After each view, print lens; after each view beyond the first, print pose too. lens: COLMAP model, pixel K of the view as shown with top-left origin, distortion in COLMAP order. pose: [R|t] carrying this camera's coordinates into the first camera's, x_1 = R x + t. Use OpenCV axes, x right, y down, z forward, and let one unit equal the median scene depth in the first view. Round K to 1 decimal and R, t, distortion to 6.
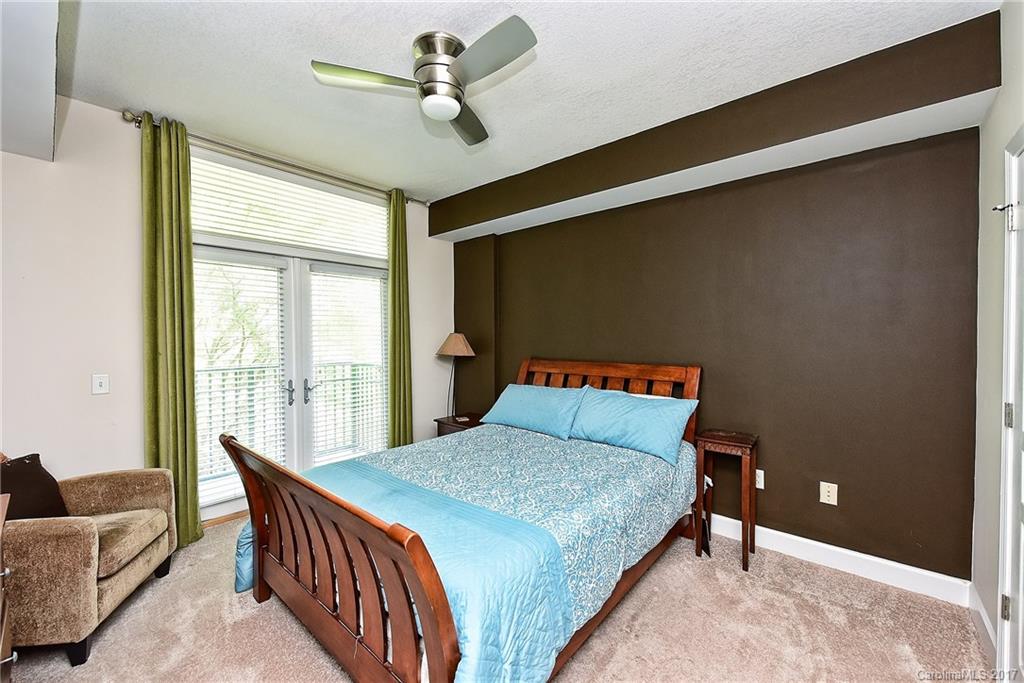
lens RADIAL K [[407.7, 0, 512.0], [0, 407.7, 341.5], [0, 0, 1]] dist [-0.003169, -0.000857]
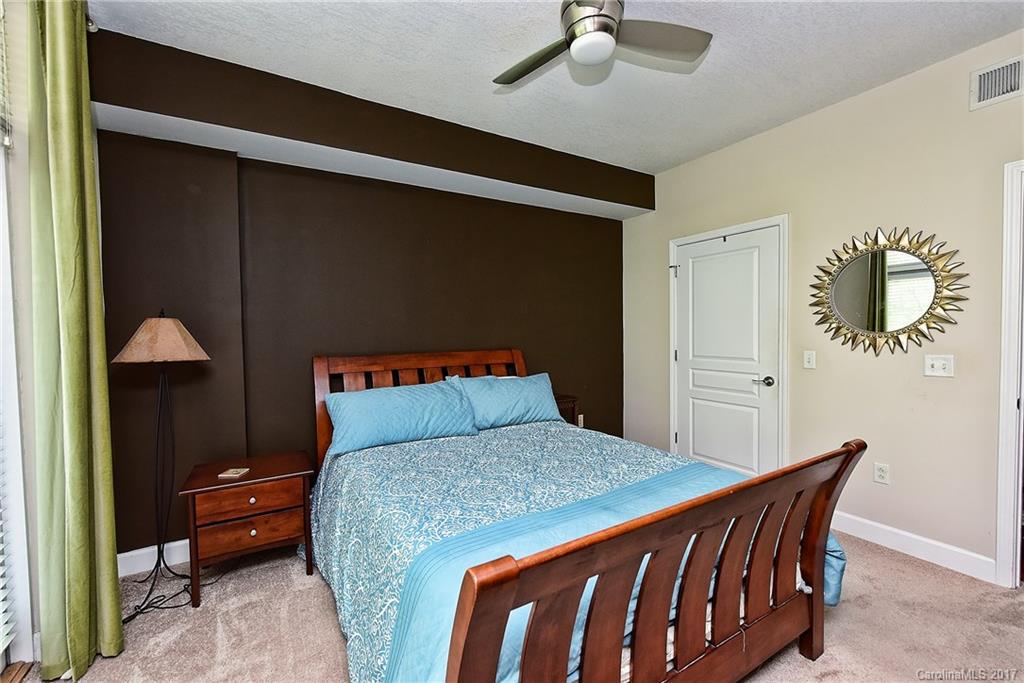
lens RADIAL K [[424.0, 0, 512.0], [0, 424.0, 341.5], [0, 0, 1]] dist [0.001014, 0.000086]
pose [[0.315549, -0.027013, 0.948525, -0.716499], [0.030455, 0.999368, 0.018329, 0.014755], [-0.948421, 0.023104, 0.316172, 0.582461]]
